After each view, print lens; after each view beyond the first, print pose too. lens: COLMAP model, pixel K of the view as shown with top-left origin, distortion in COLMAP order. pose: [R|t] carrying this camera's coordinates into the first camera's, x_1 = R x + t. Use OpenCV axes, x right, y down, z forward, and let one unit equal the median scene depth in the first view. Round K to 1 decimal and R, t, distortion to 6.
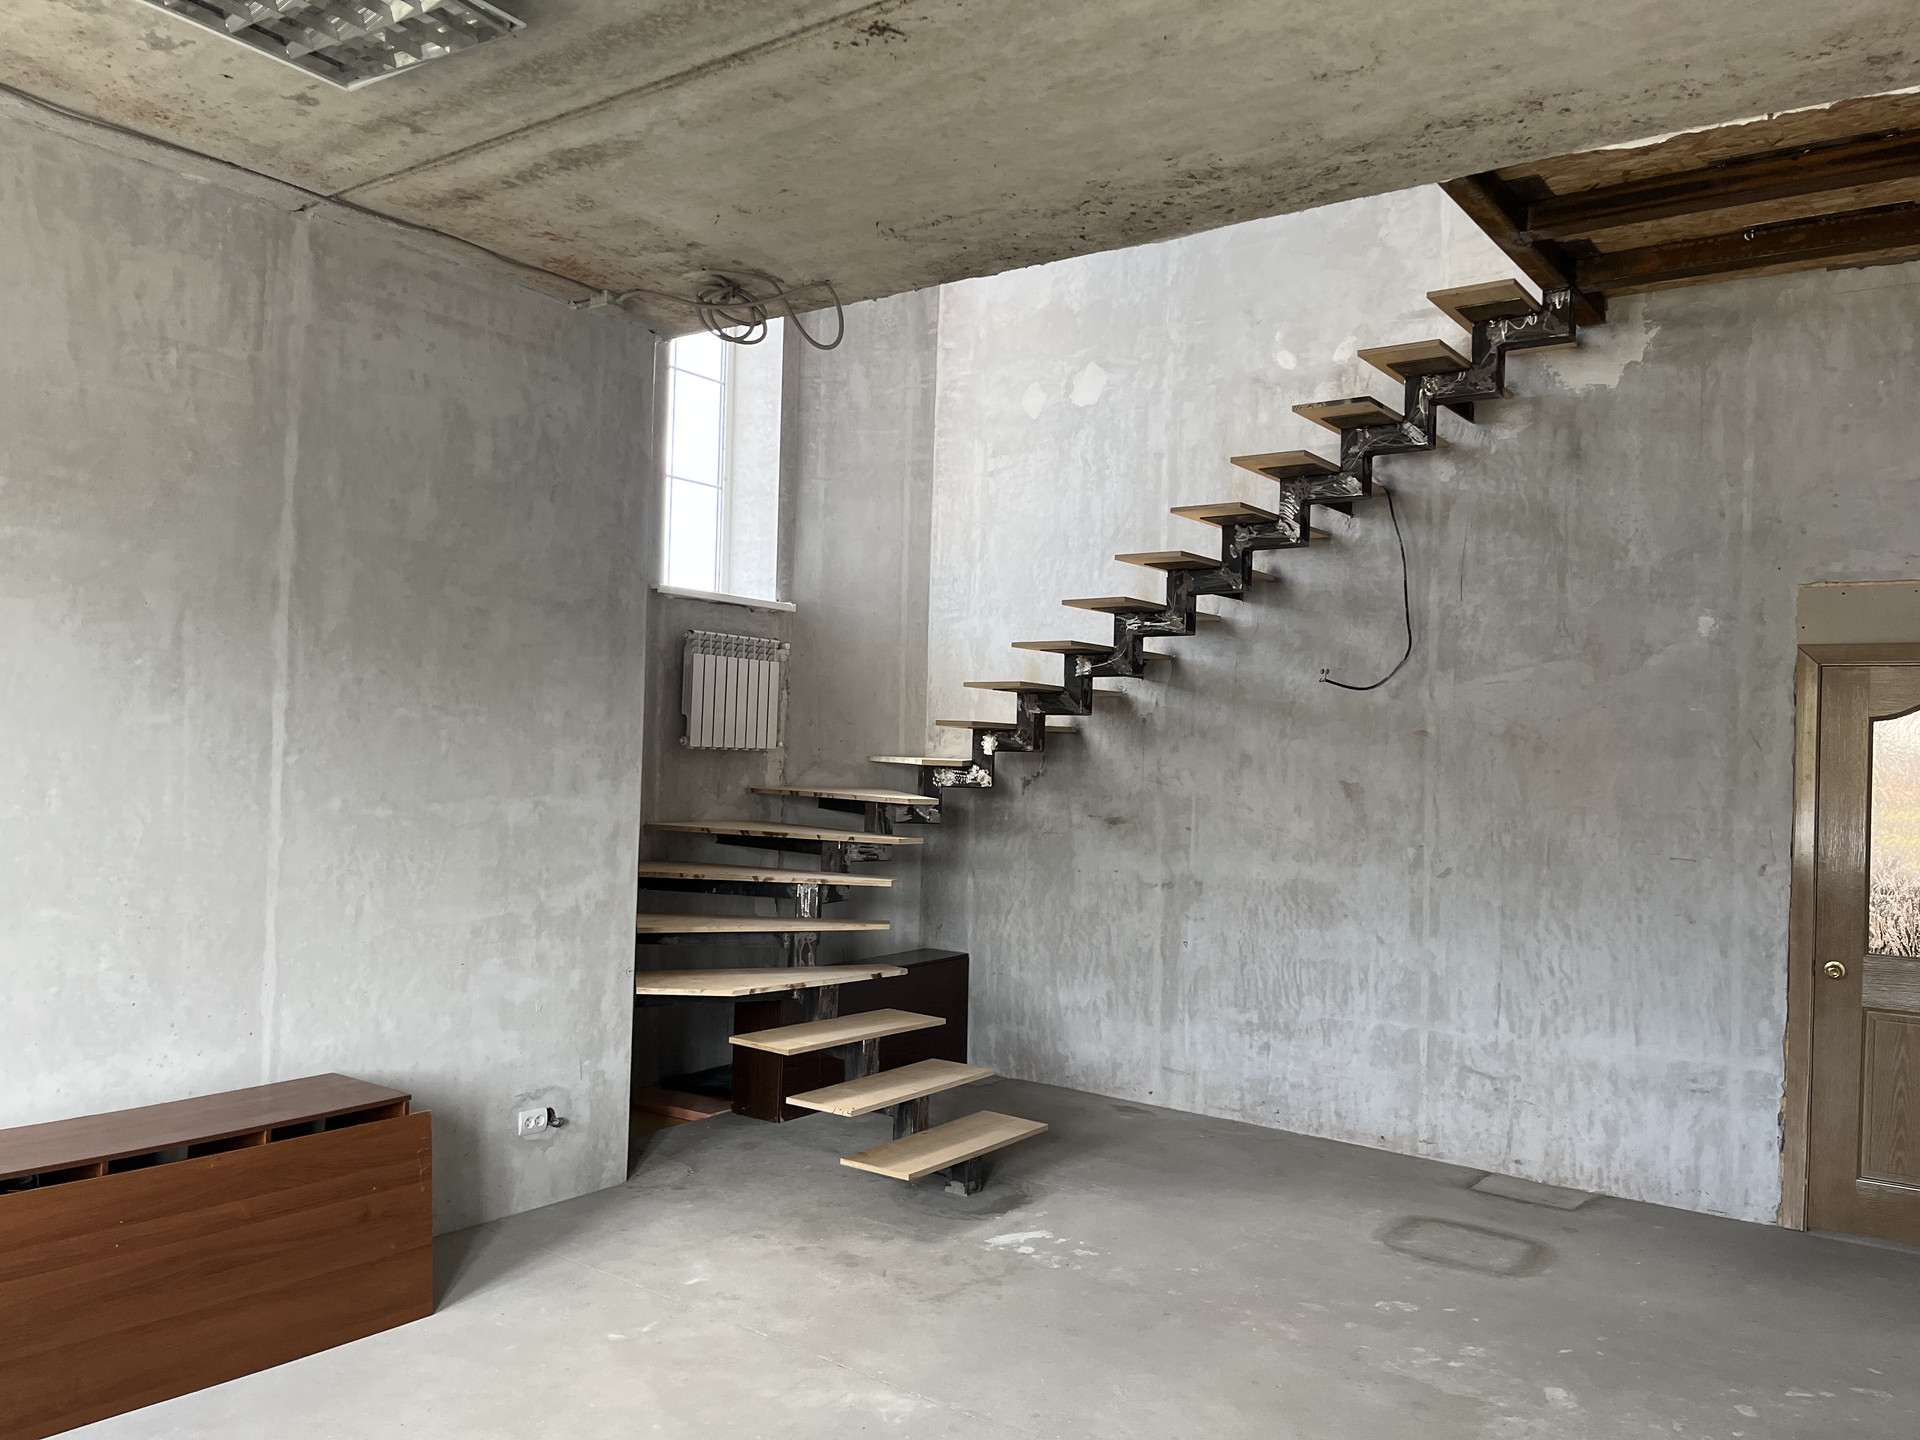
lens RADIAL K [[1461.9, 0, 954.1], [0, 1461.9, 718.5], [0, 0, 1]] dist [0.068560, -0.097479]
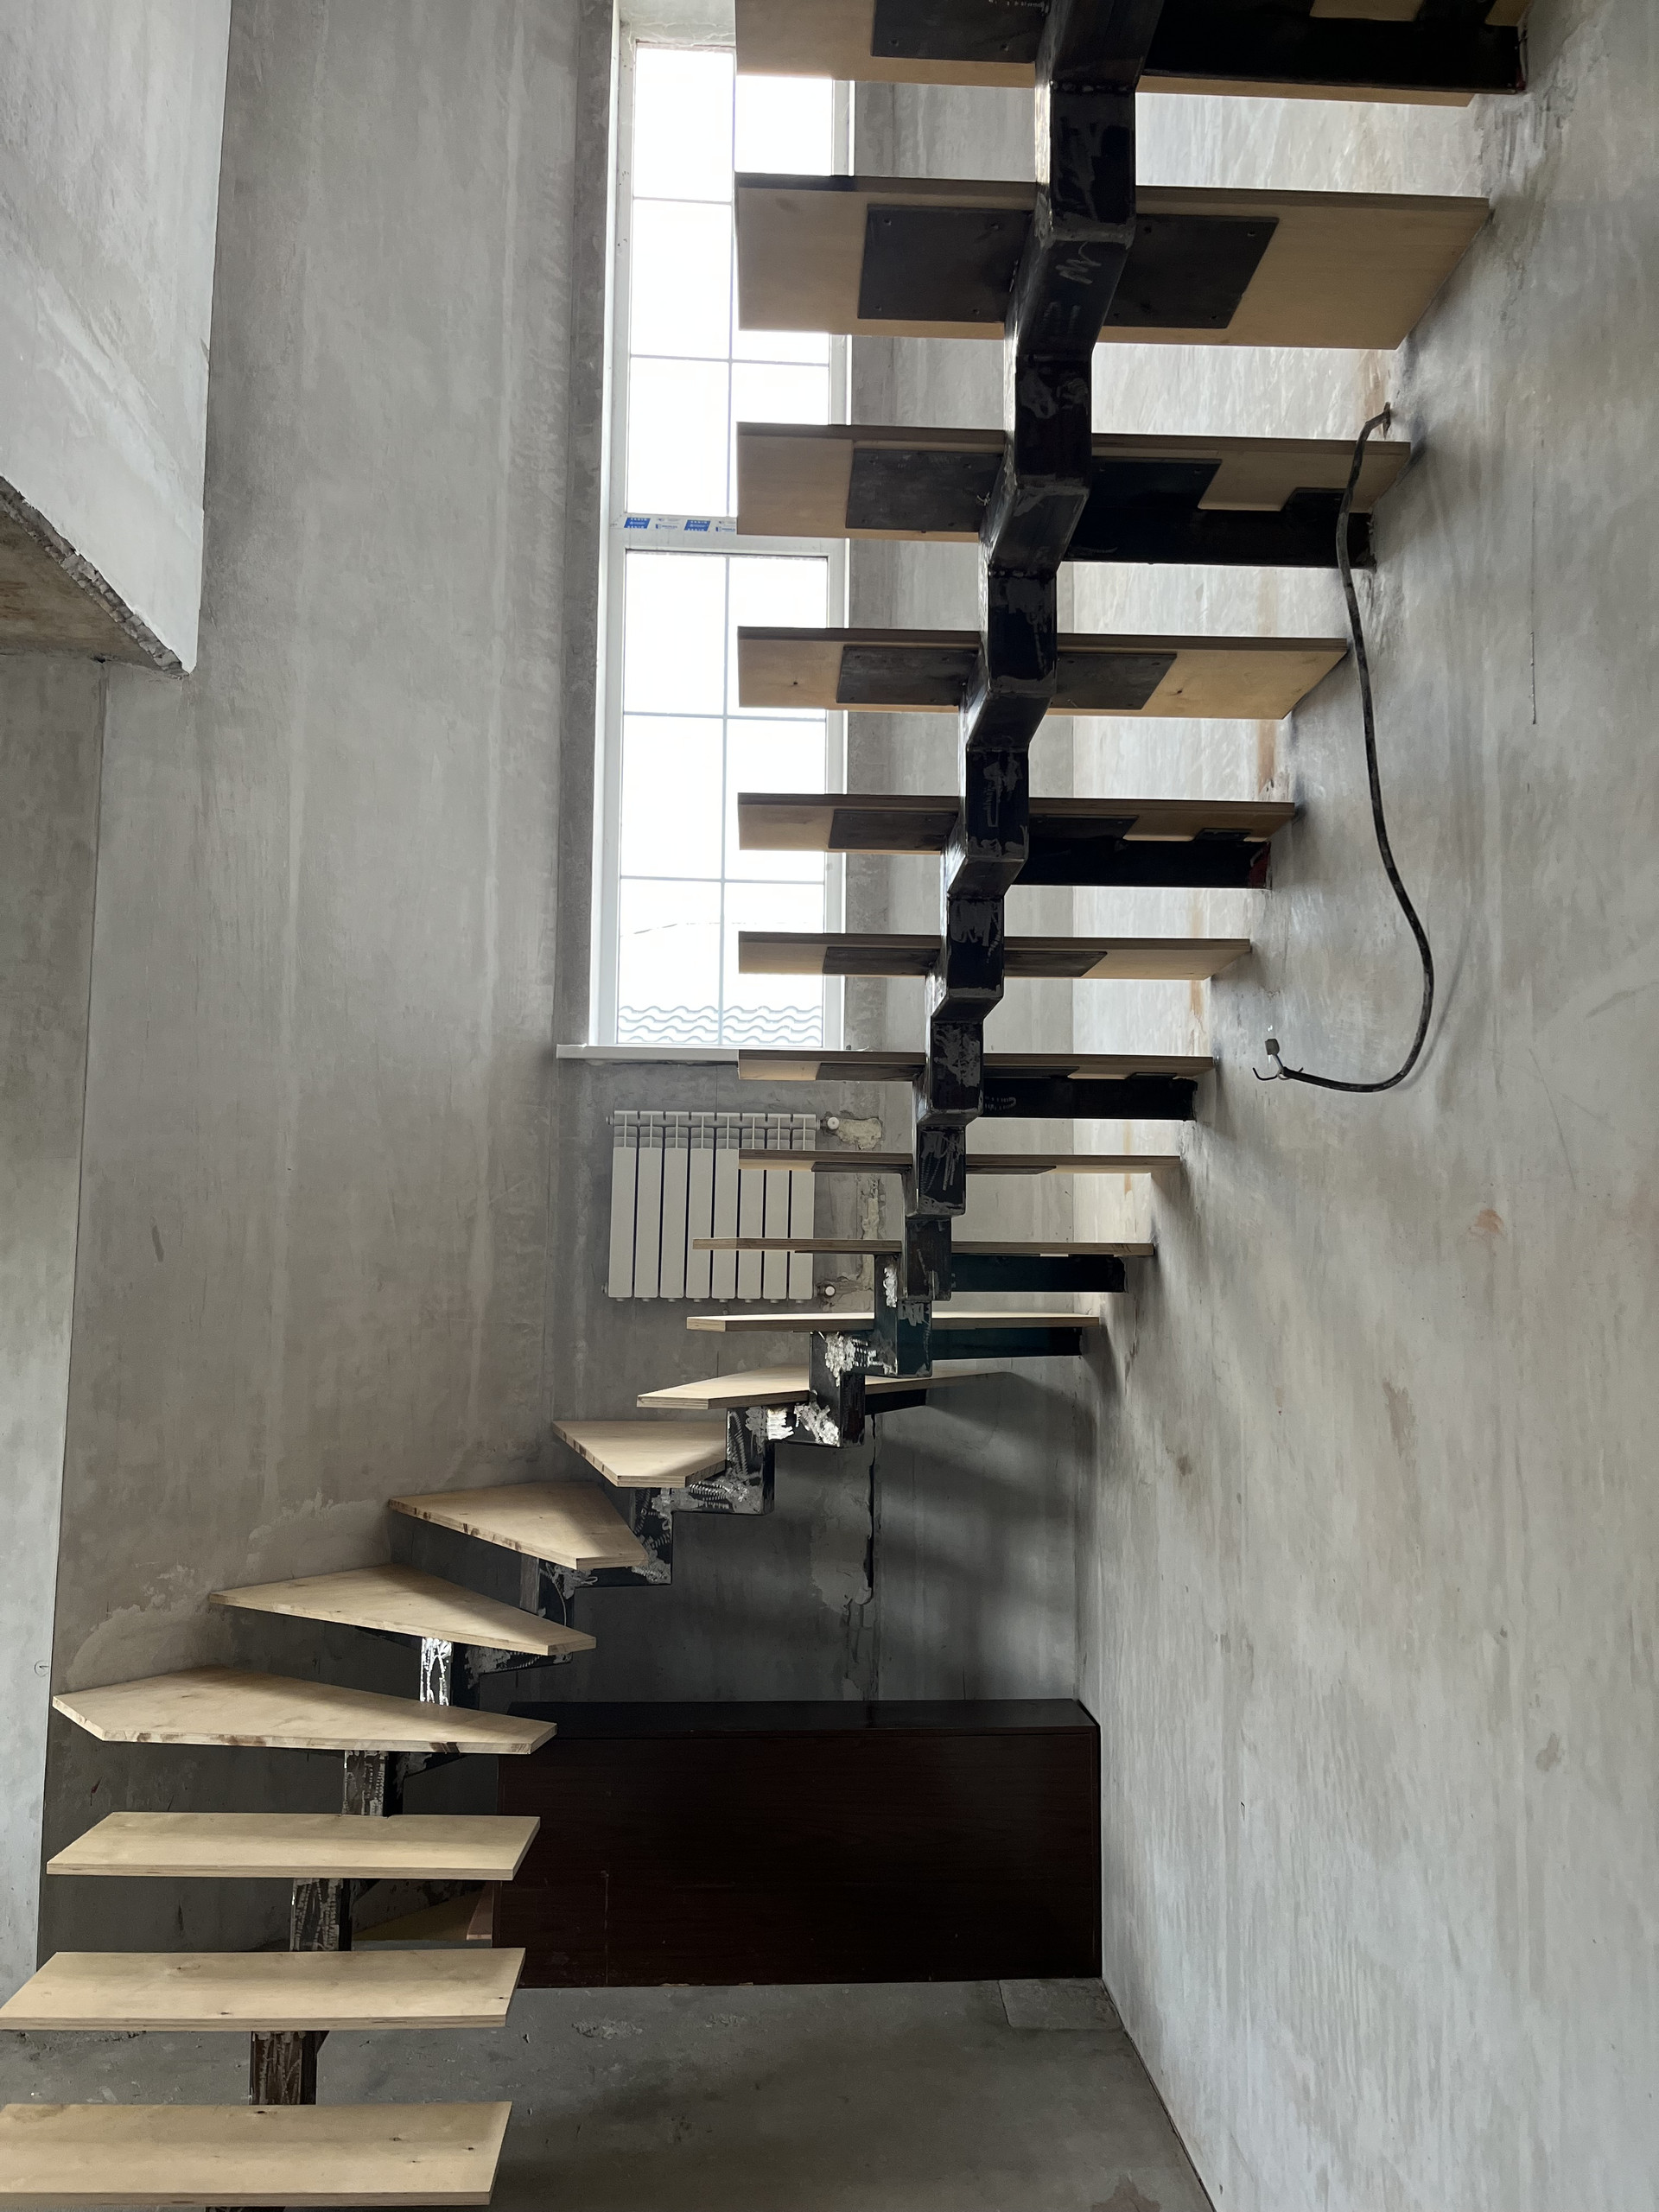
lens RADIAL K [[1687.8, 0, 826.7], [0, 1687.8, 1101.6], [0, 0, 1]] dist [0.059269, -0.078934]
pose [[0.621437, -0.102439, -0.776738, 0.483377], [0.025422, 0.993530, -0.110691, 0.020017], [0.783051, 0.049041, 0.620021, 0.683331]]
